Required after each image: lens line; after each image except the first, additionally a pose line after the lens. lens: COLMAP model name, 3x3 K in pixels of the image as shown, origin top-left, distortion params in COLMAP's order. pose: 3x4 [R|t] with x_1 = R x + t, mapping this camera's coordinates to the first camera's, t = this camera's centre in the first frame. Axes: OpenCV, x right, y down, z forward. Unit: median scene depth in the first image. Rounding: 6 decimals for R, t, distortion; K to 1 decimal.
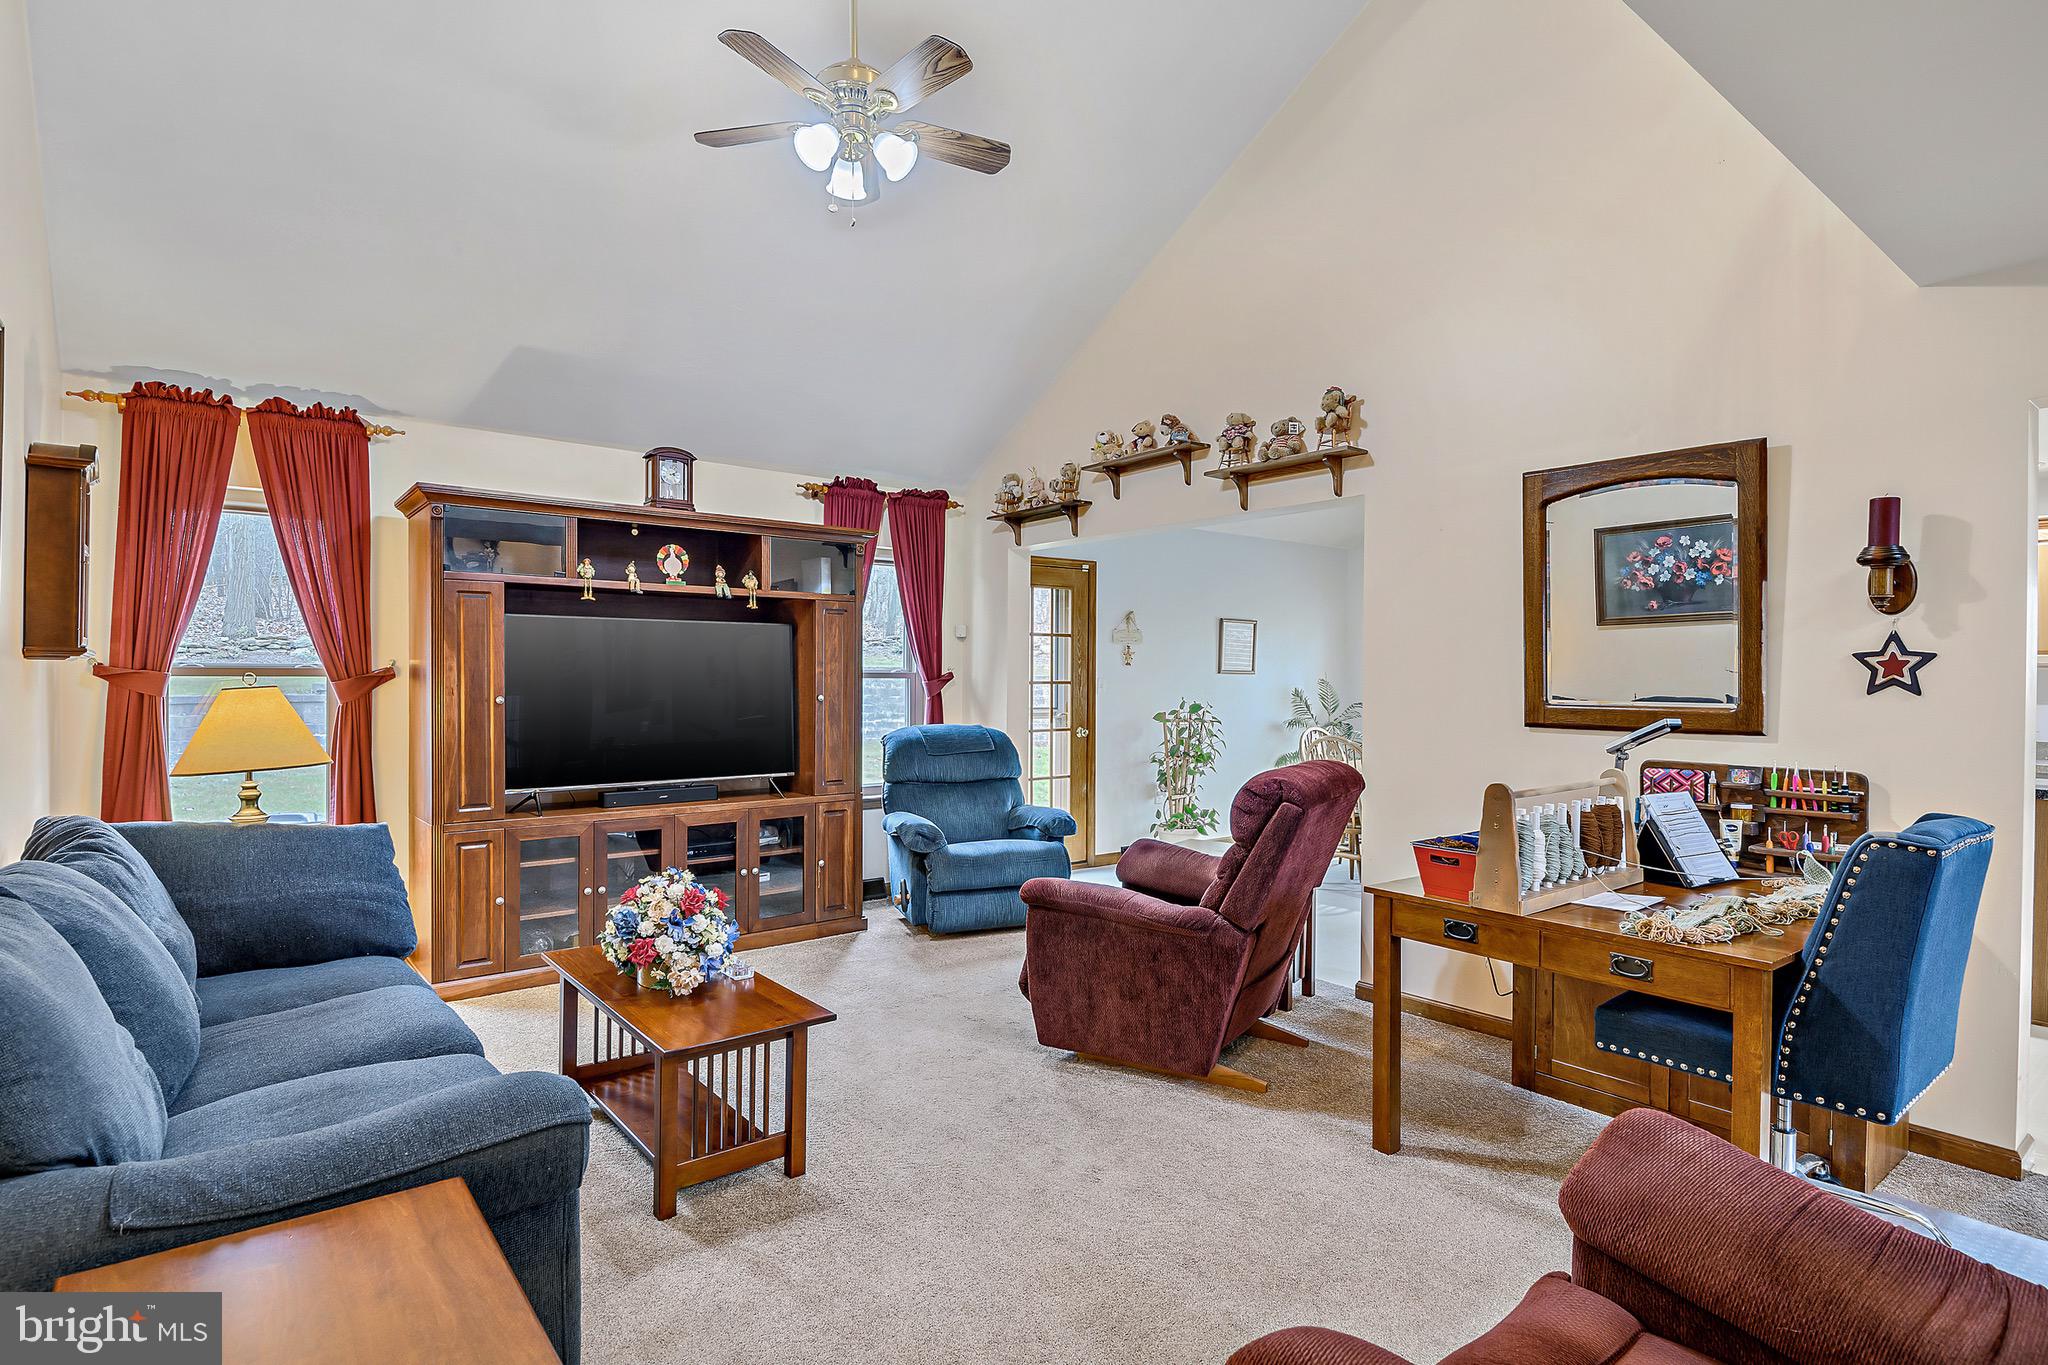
lens RADIAL K [[1059.4, 0, 1024.0], [0, 1059.4, 682.5], [0, 0, 1]] dist [0.003896, -0.014037]
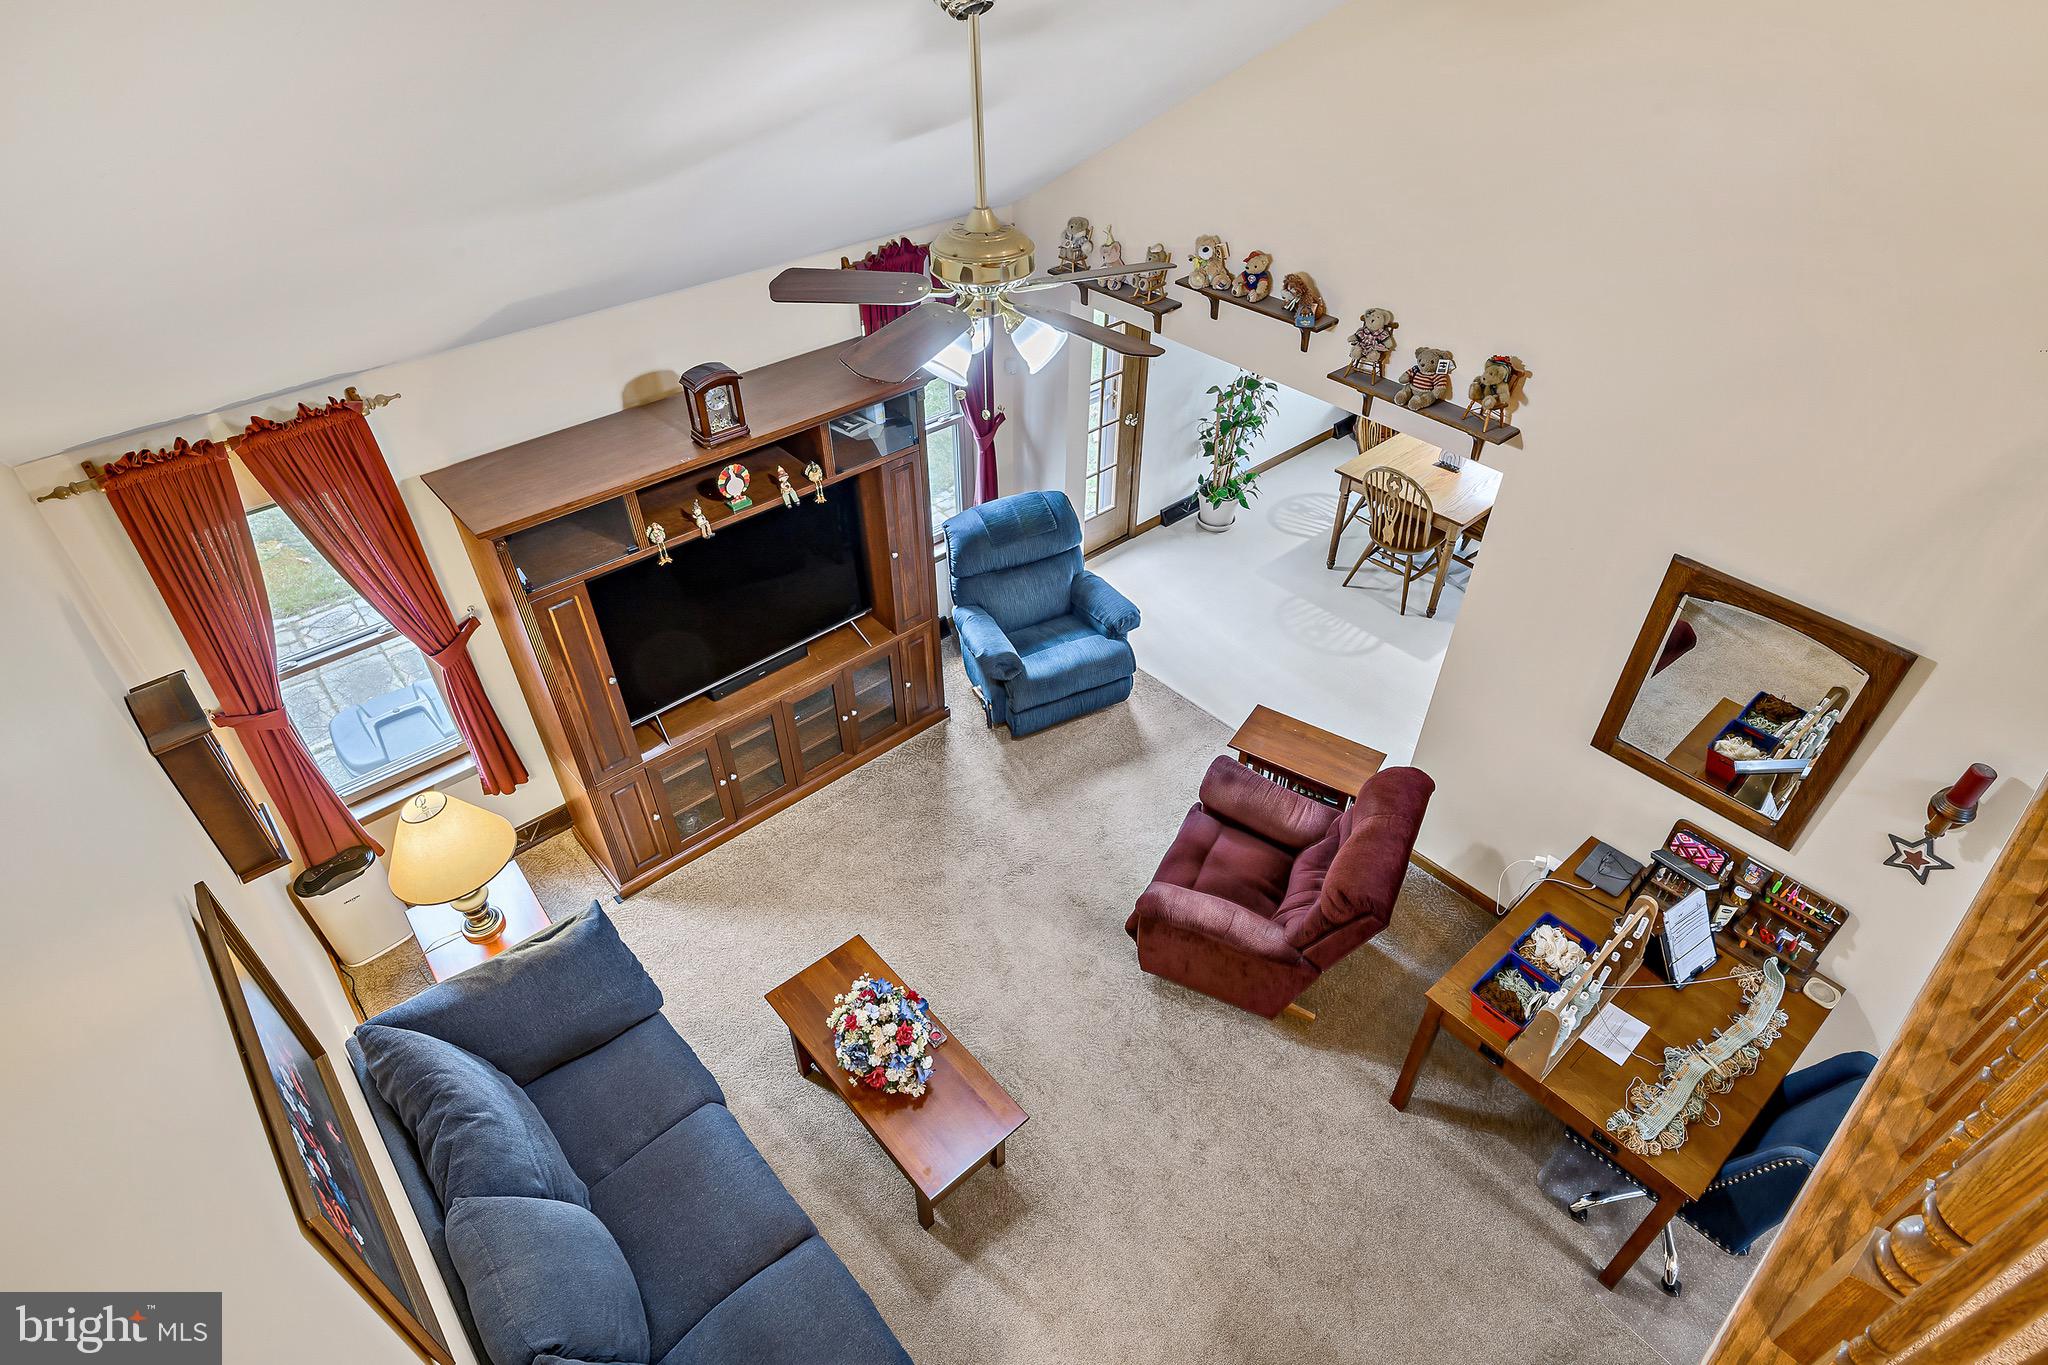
lens RADIAL K [[1098.1, 0, 1026.0], [0, 1098.1, 705.7], [0, 0, 1]] dist [-0.003094, -0.001058]
pose [[0.998772, -0.035715, 0.034323, -0.120683], [0.005136, 0.763852, 0.645371, -0.578208], [-0.049267, -0.644402, 0.763098, 0.144484]]
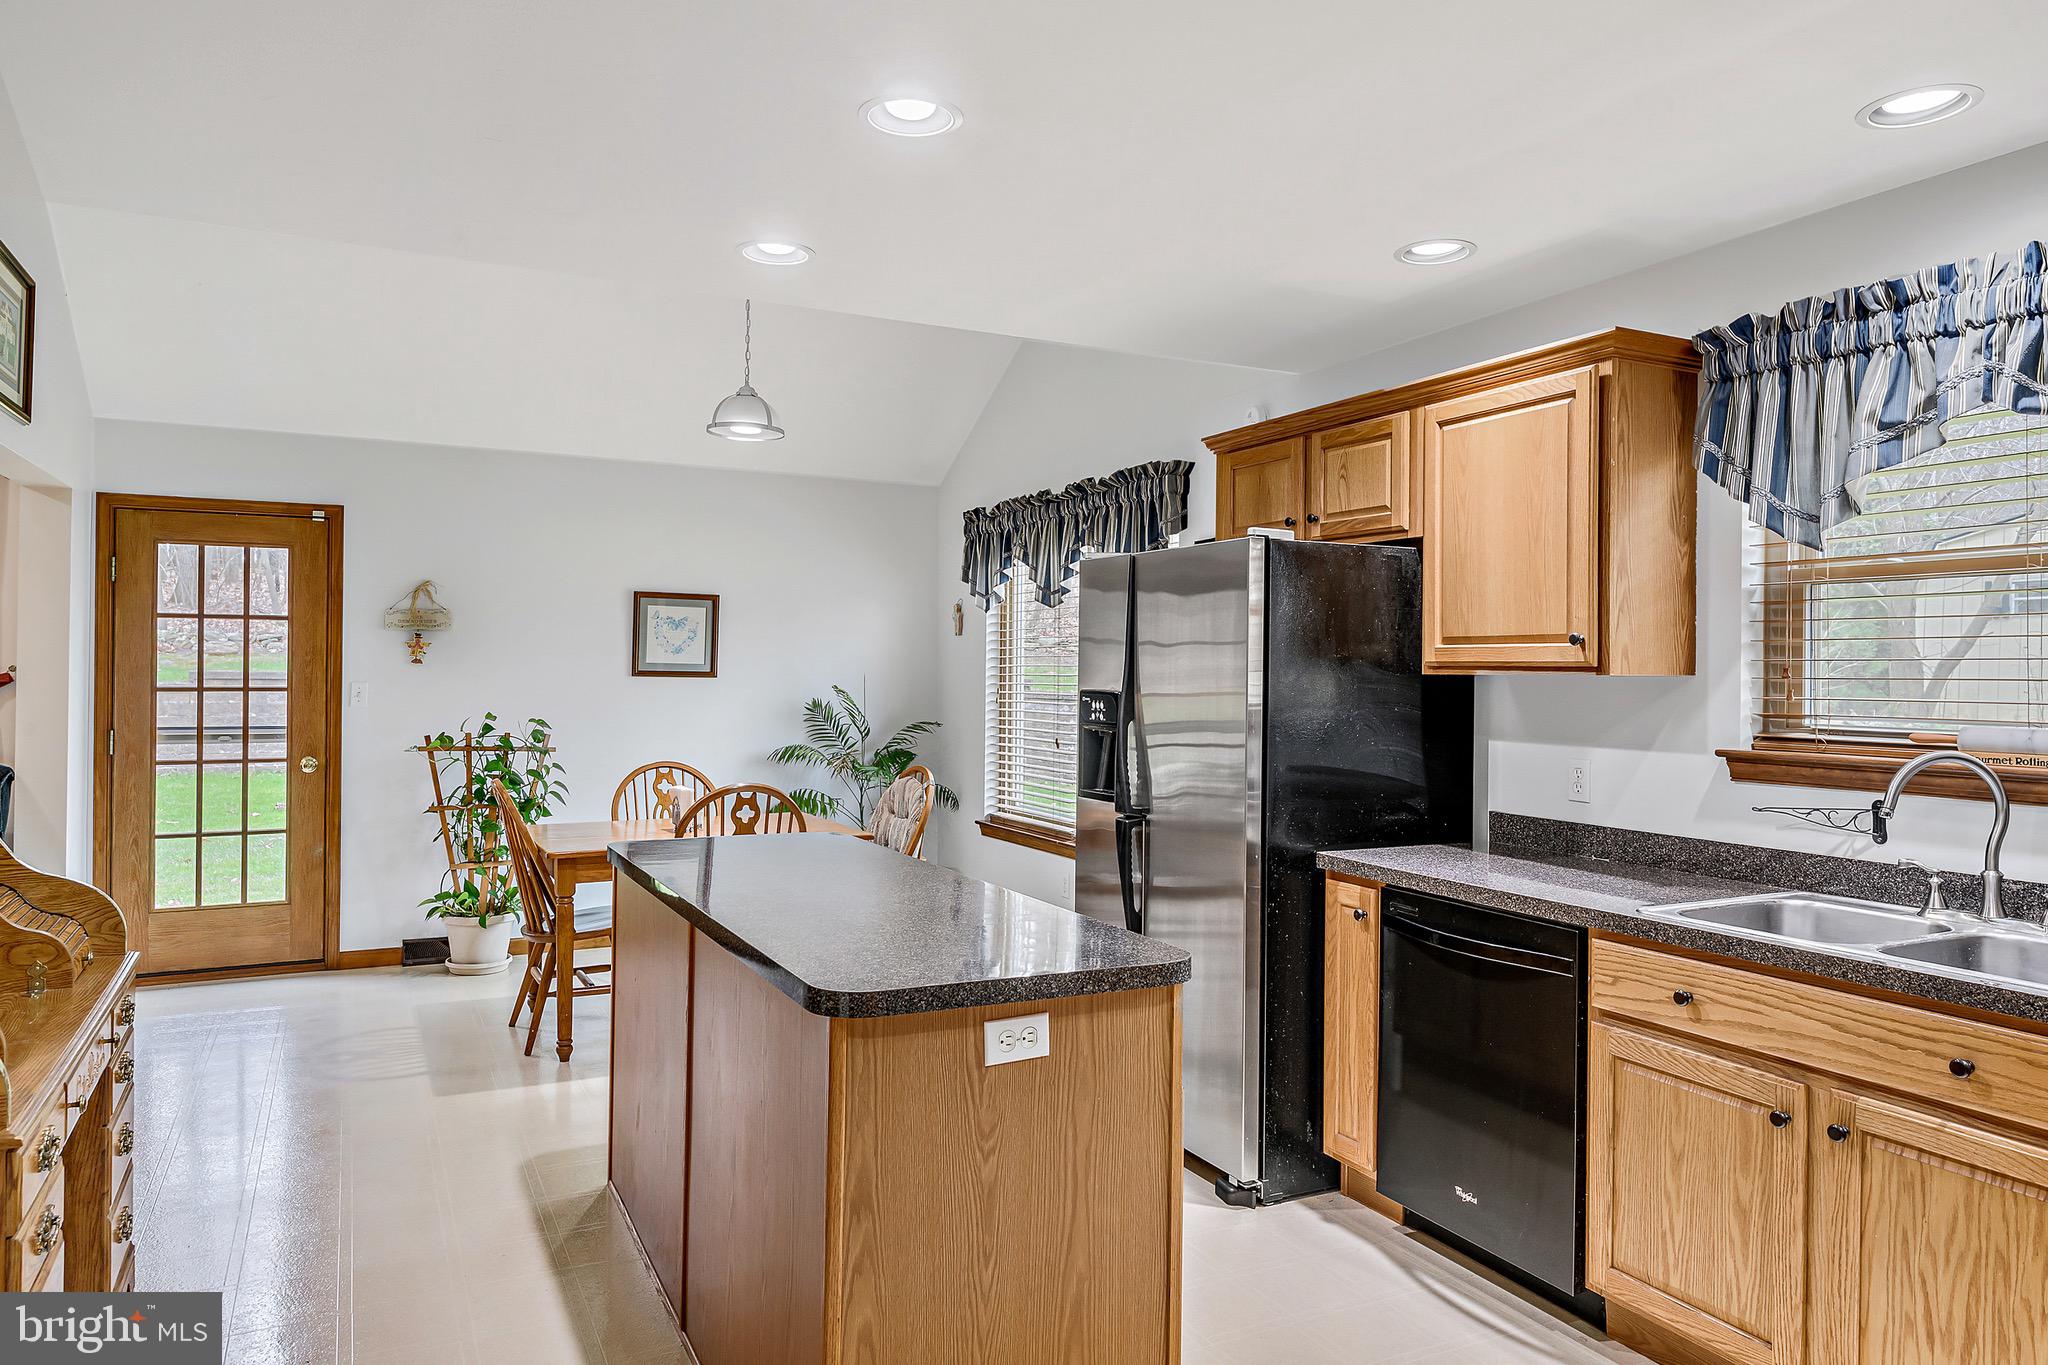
lens RADIAL K [[1308.9, 0, 1018.5], [0, 1308.9, 671.7], [0, 0, 1]] dist [0.005061, -0.013986]
pose [[0.977460, 0.006295, -0.211028, 0.980087], [-0.007677, 0.999954, -0.005732, -0.014315], [0.210982, 0.007223, 0.977463, 0.438596]]
